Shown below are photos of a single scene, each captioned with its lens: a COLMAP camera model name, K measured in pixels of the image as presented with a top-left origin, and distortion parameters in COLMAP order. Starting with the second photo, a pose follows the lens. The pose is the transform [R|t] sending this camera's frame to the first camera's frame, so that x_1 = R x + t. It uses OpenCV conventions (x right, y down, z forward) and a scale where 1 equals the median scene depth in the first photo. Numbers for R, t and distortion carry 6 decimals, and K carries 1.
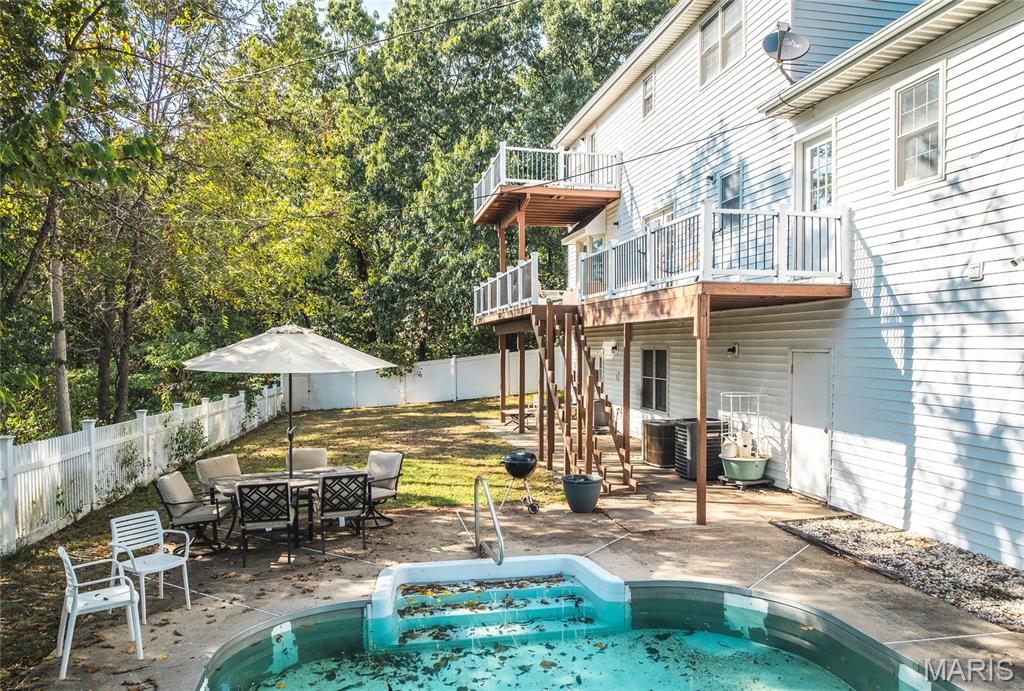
lens RADIAL K [[715.2, 0, 508.9], [0, 715.2, 375.0], [0, 0, 1]] dist [-0.018221, -0.001701]
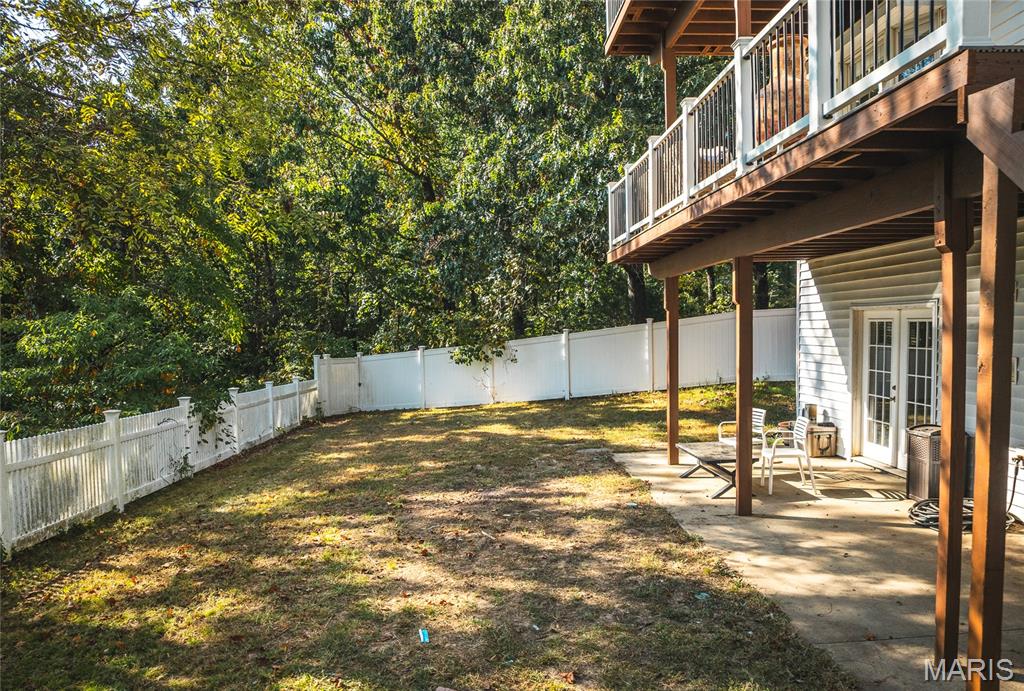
lens RADIAL K [[715.2, 0, 516.0], [0, 715.2, 375.0], [0, 0, 1]] dist [-0.018221, -0.001701]
pose [[0.989974, -0.008196, -0.141013, -0.038237], [0.012580, 0.999464, 0.030228, -0.007865], [0.140689, -0.031699, 0.989546, 0.445272]]
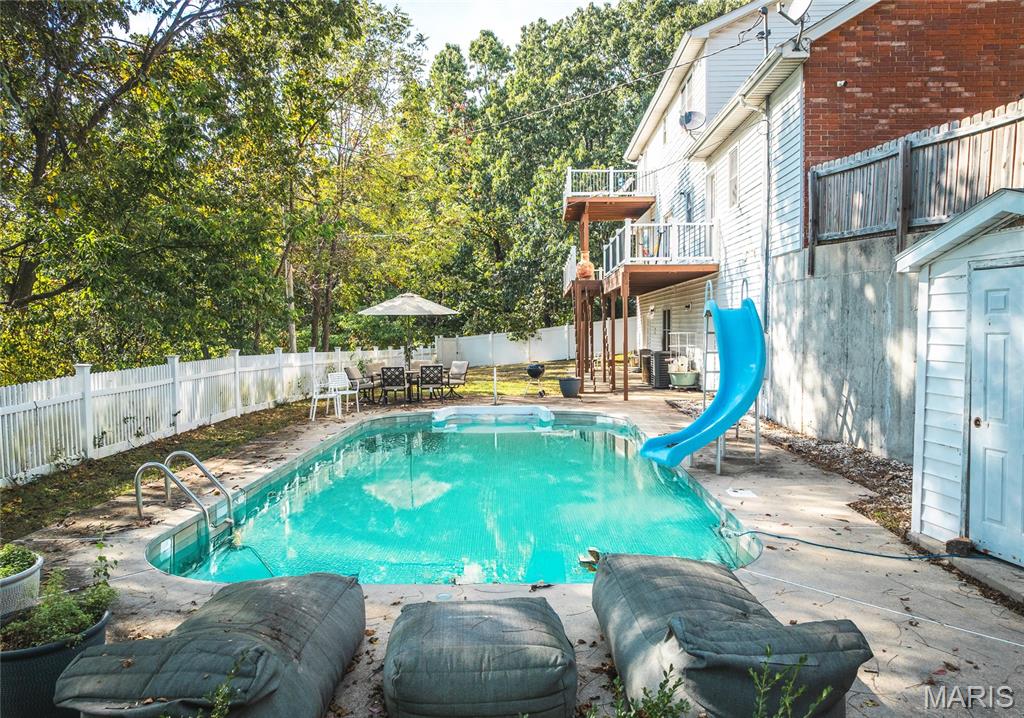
lens RADIAL K [[712.2, 0, 512.8], [0, 712.2, 363.3], [0, 0, 1]] dist [0.006533, 0.000028]
pose [[0.973677, 0.003856, -0.227900, 0.146092], [-0.000812, 0.999909, 0.013446, 0.033564], [0.227931, -0.012907, 0.973592, -0.294583]]
